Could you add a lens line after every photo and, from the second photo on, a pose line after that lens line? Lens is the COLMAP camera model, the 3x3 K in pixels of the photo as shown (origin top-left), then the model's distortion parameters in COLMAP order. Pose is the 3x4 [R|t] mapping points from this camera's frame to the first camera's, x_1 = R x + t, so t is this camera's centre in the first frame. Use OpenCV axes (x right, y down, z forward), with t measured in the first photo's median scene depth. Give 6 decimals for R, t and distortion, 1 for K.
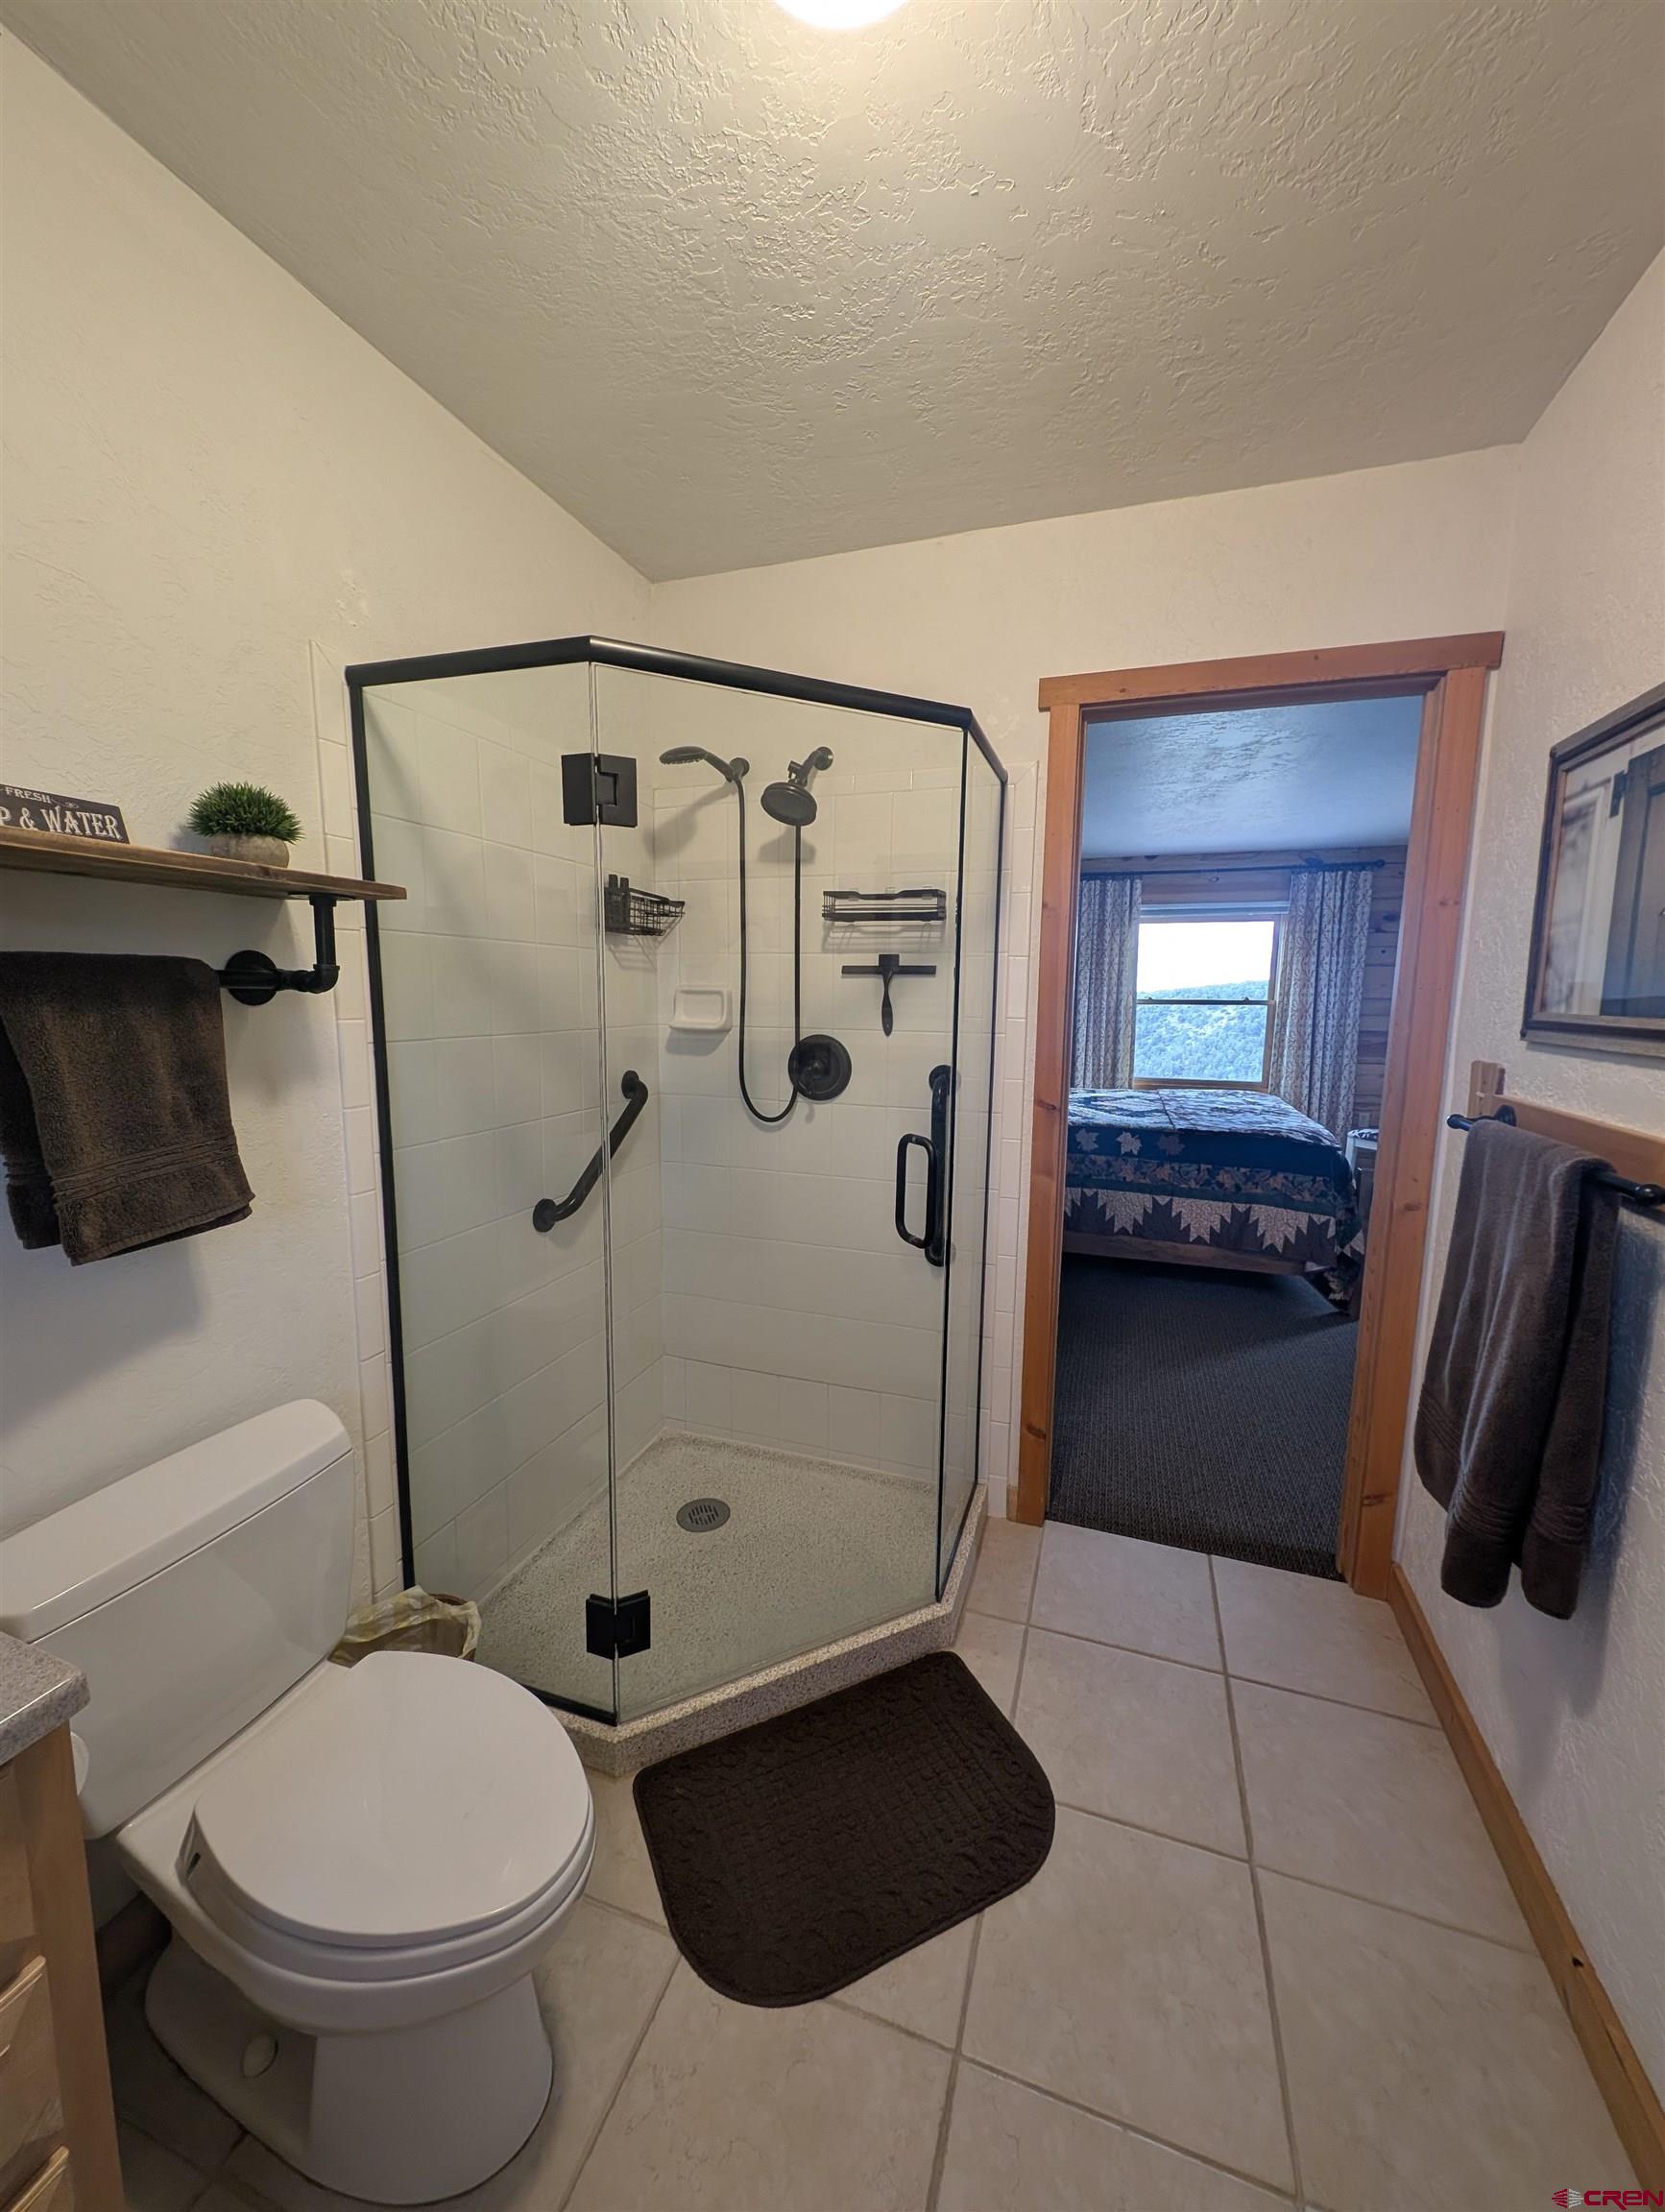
lens RADIAL K [[834.7, 0, 832.4], [0, 834.7, 1108.9], [0, 0, 1]] dist [0.018094, -0.000048]
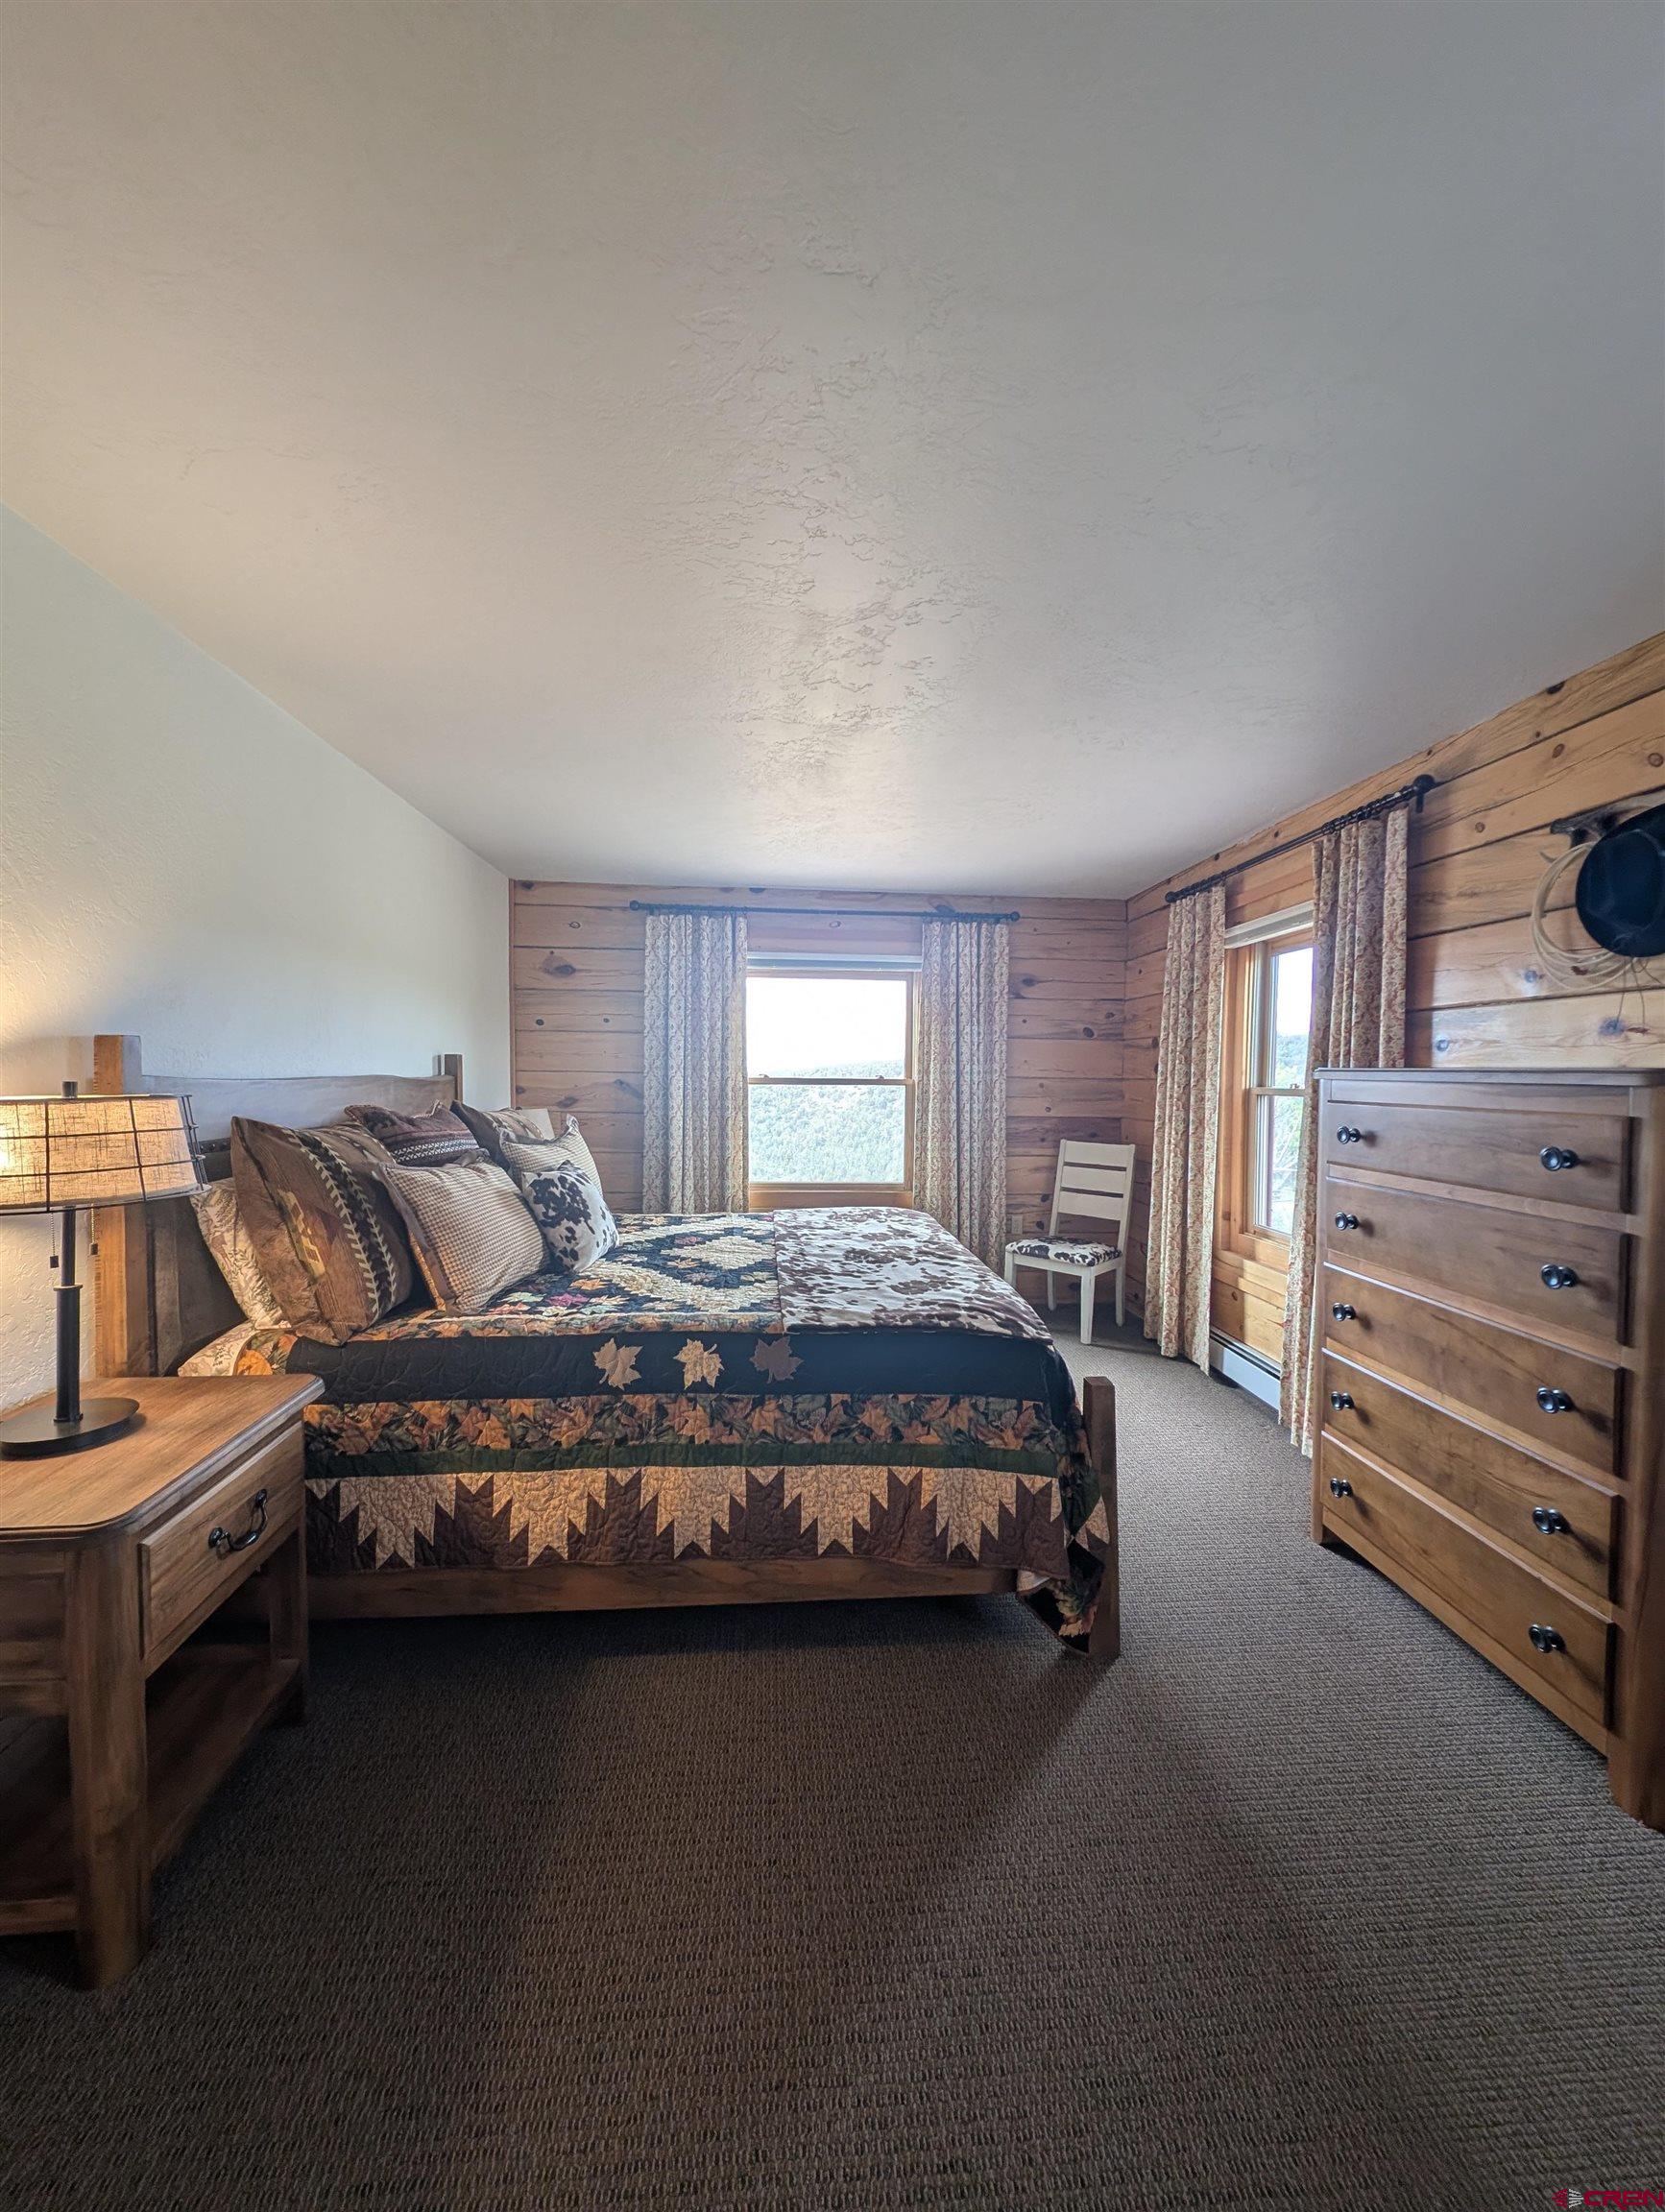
lens RADIAL K [[833.4, 0, 837.9], [0, 833.4, 1108.0], [0, 0, 1]] dist [-0.001965, -0.000274]
pose [[0.916131, -0.014757, 0.400607, 0.193906], [0.051524, 0.995368, -0.081162, -0.055799], [-0.397554, 0.094996, 0.912648, 0.412835]]
